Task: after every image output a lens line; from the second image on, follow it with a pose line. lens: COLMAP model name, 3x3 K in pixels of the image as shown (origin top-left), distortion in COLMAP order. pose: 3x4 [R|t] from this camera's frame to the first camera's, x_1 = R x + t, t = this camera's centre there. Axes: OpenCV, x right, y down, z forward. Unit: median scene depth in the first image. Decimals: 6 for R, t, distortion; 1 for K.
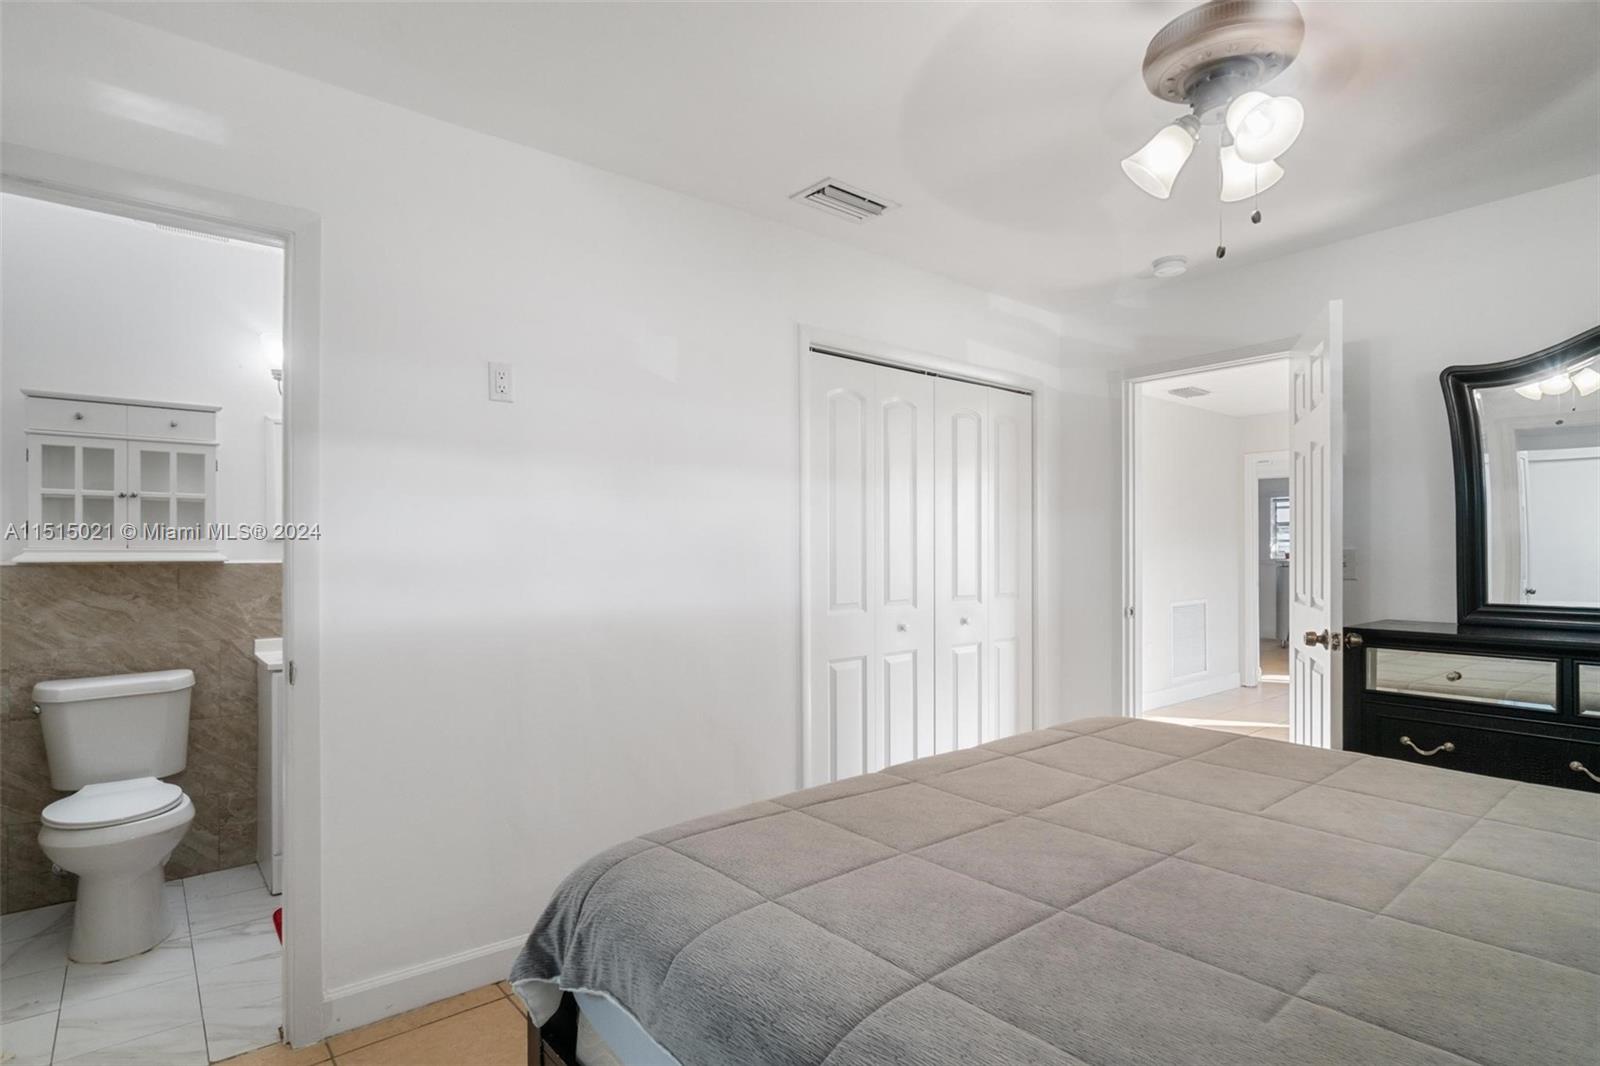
lens RADIAL K [[818.0, 0, 798.9], [0, 818.0, 535.4], [0, 0, 1]] dist [0.002216, 0.000722]
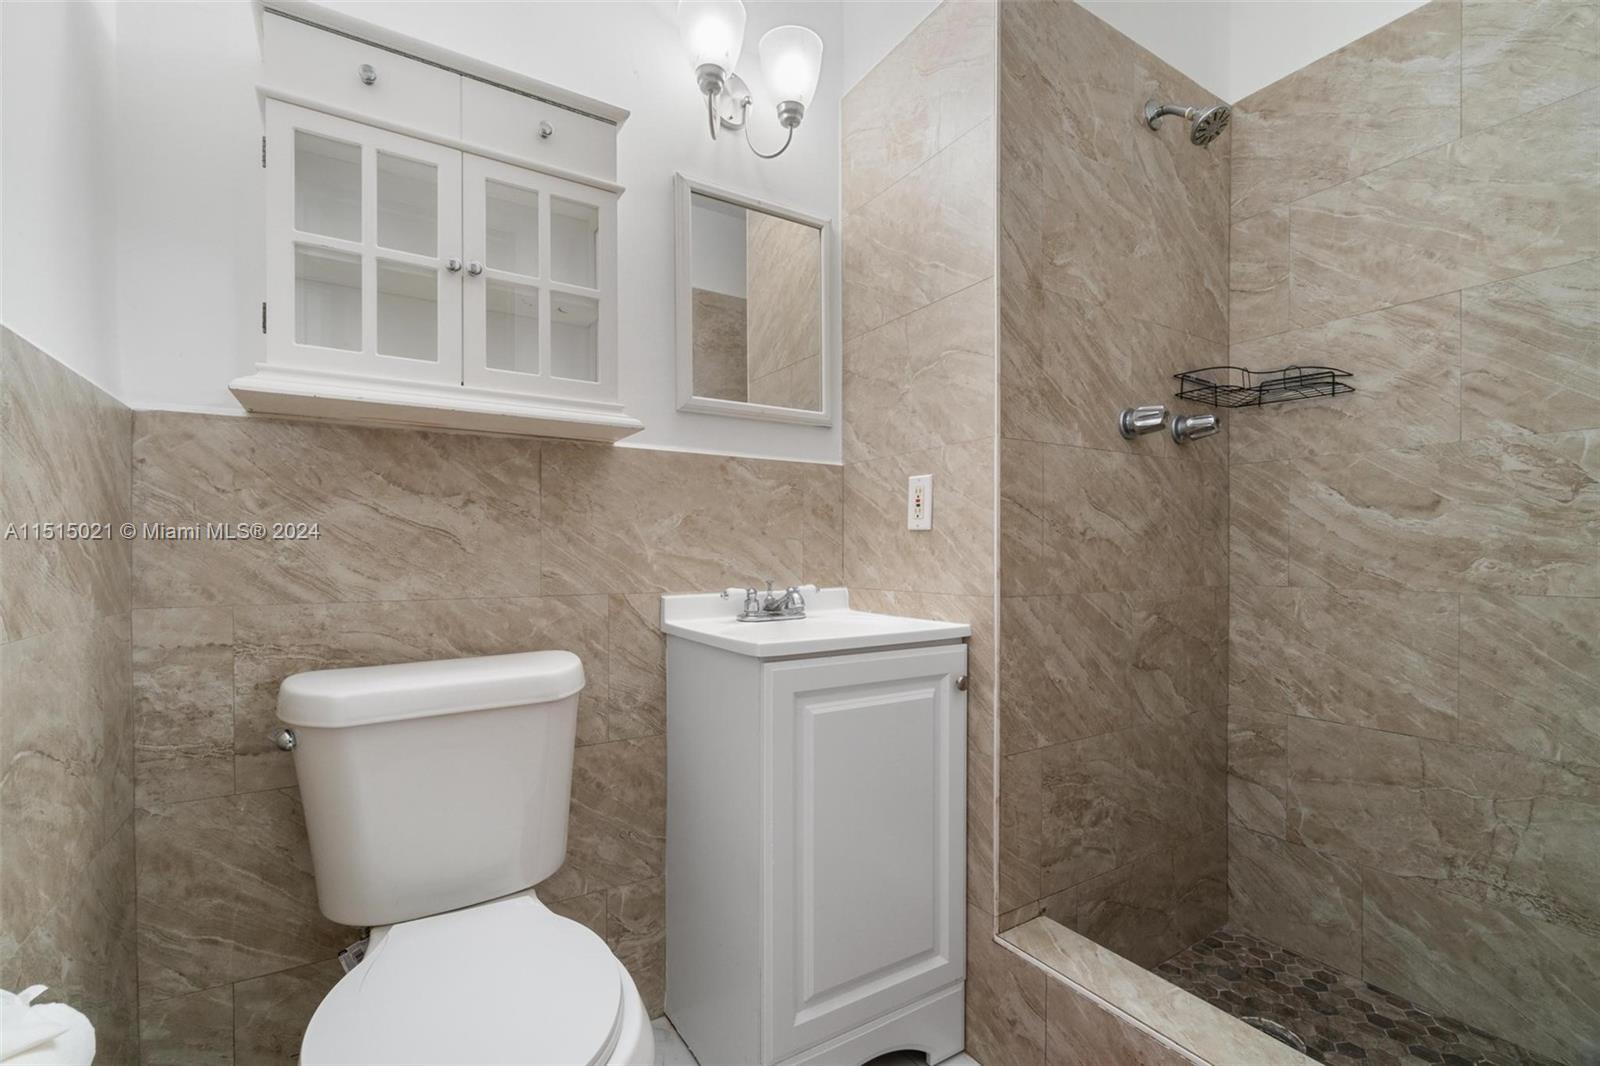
lens RADIAL K [[691.5, 0, 800.8], [0, 691.5, 541.2], [0, 0, 1]] dist [-0.004798, -0.000644]
pose [[0.991910, 0.006450, -0.126779, -0.564772], [-0.004868, 0.999906, 0.012781, 0.093498], [0.126850, -0.012060, 0.991849, 0.620773]]
